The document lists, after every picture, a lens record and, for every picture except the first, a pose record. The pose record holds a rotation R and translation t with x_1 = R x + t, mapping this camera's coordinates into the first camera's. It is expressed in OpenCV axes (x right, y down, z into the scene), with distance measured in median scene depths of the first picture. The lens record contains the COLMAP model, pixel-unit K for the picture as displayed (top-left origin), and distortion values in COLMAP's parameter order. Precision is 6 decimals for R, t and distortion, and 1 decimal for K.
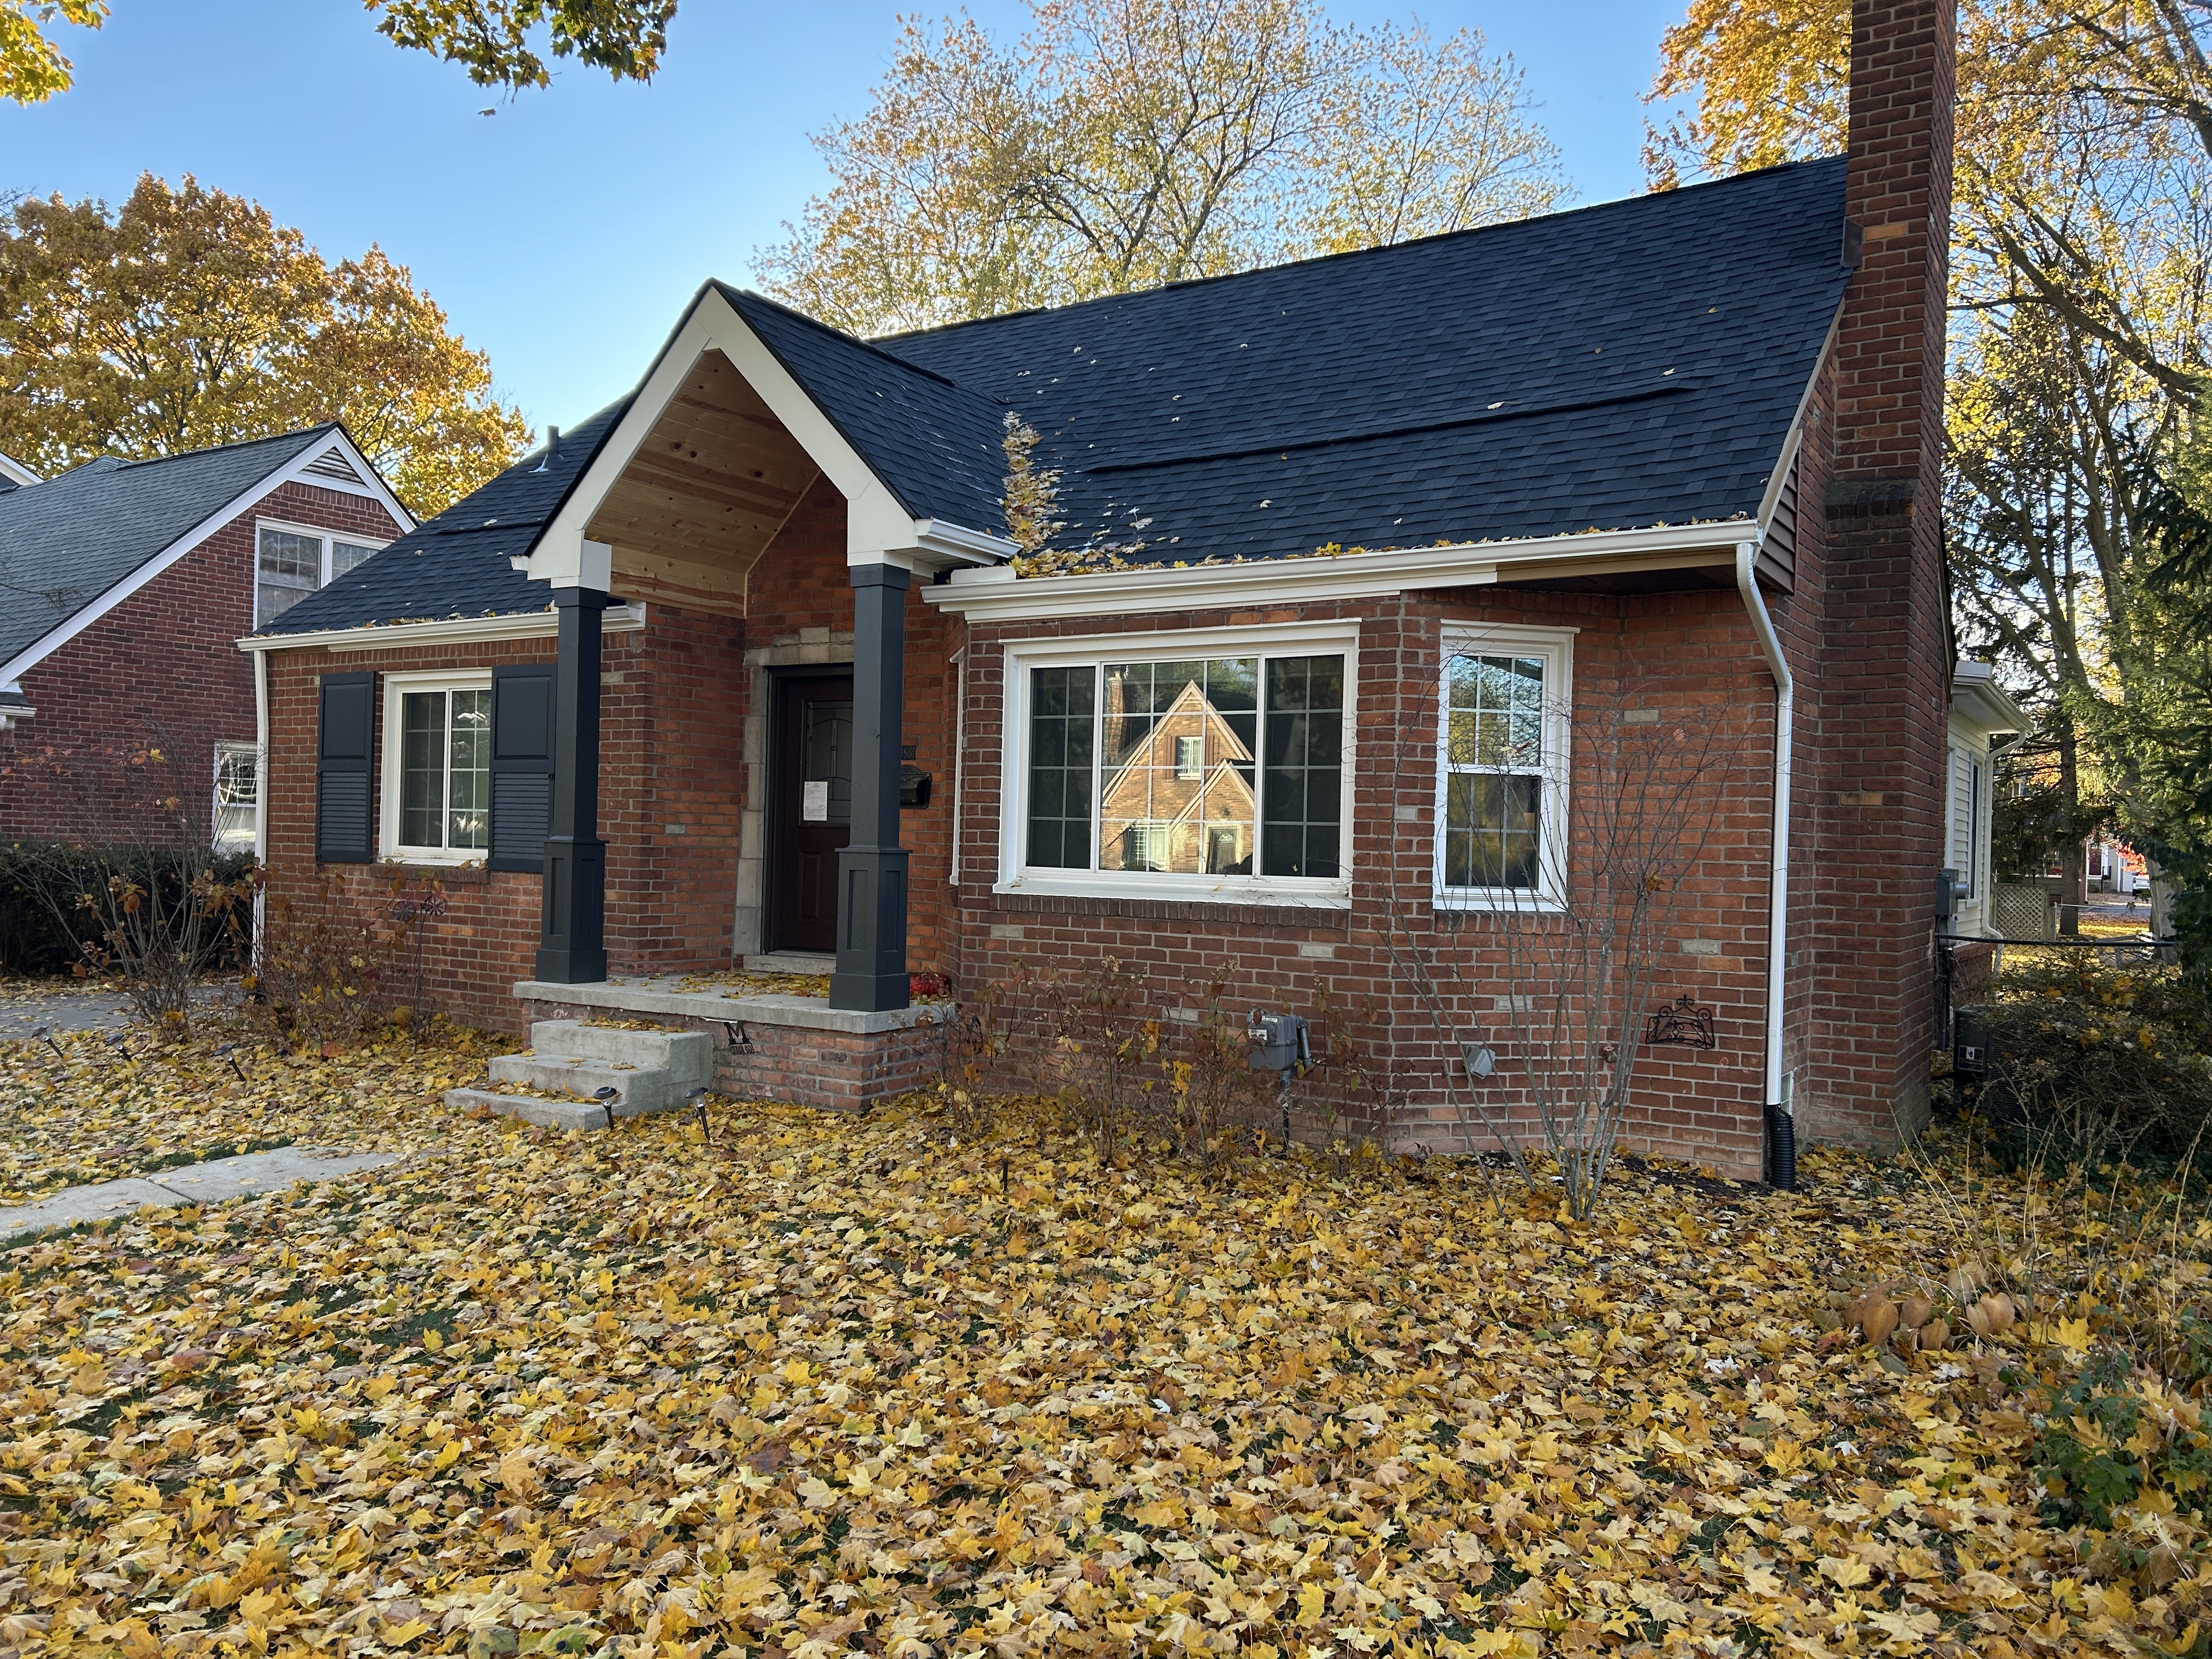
lens RADIAL K [[1673.5, 0, 1106.0], [0, 1673.5, 829.5], [0, 0, 1]] dist [0.020293, -0.007811]
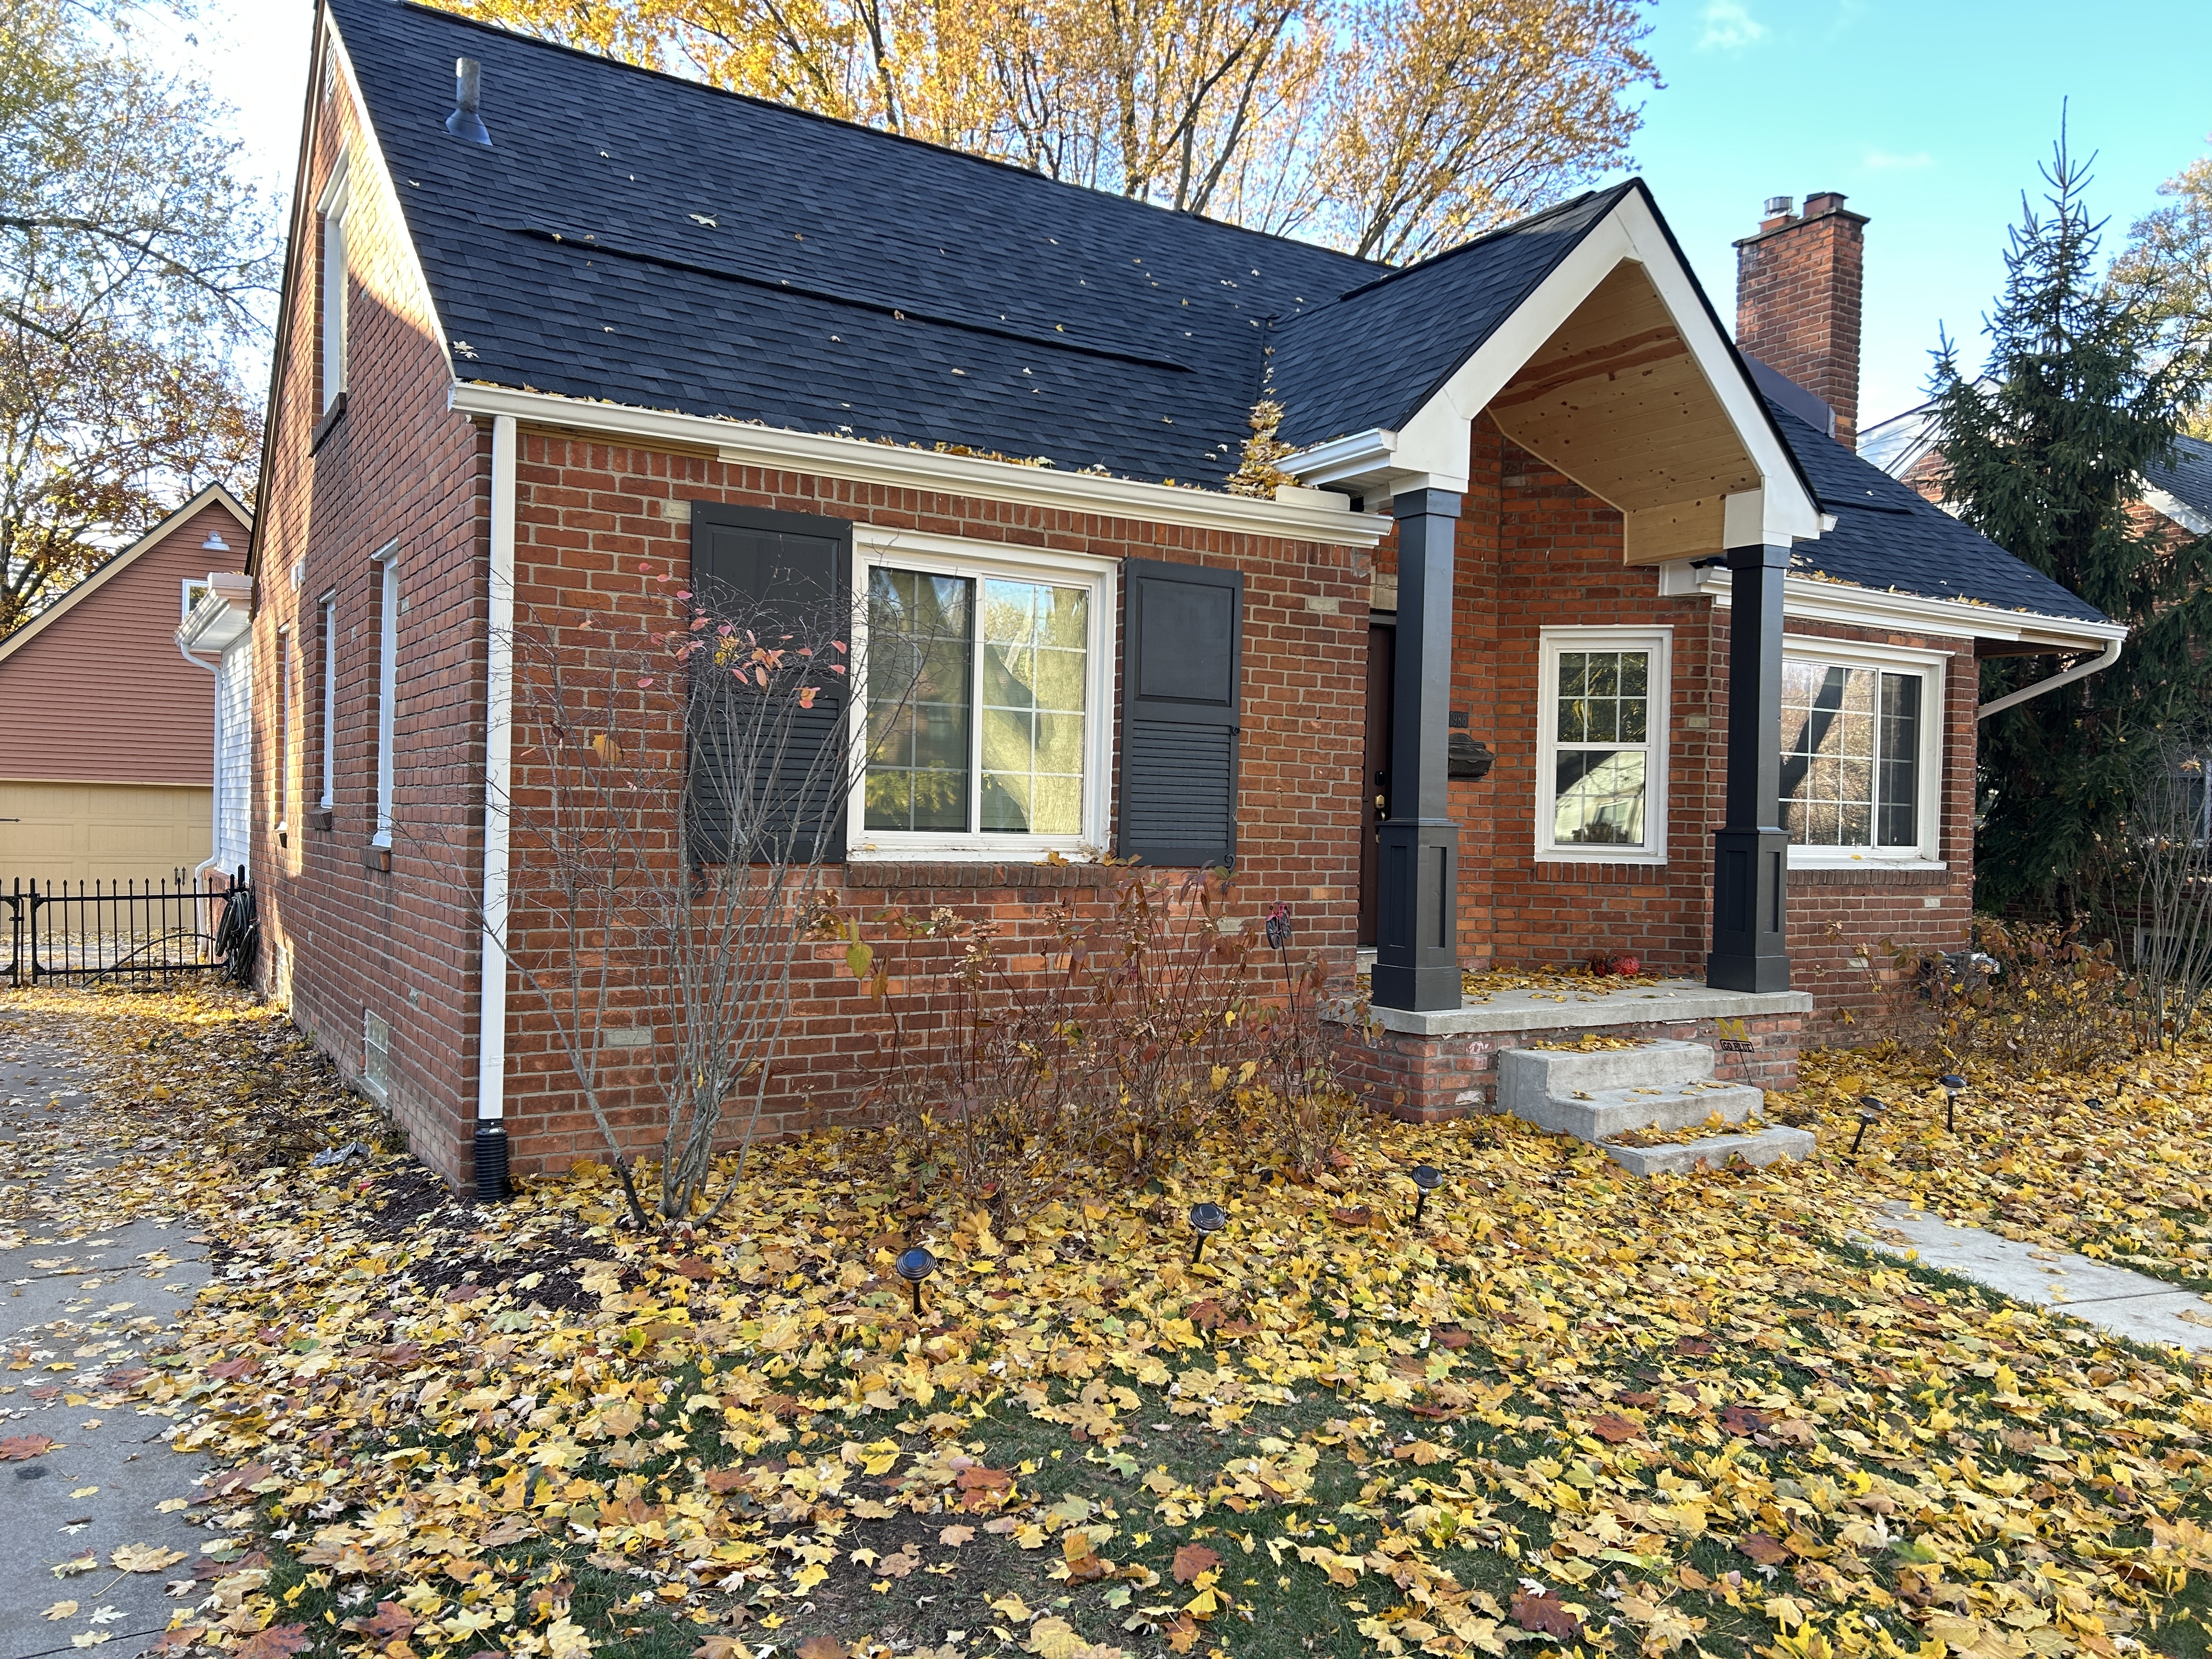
lens RADIAL K [[1673.5, 0, 1106.0], [0, 1673.5, 829.5], [0, 0, 1]] dist [0.020293, -0.007811]
pose [[0.428307, -0.026437, 0.903246, -1.037109], [-0.020017, 0.999049, 0.038733, -0.017774], [-0.903411, -0.034670, 0.427371, 0.790801]]
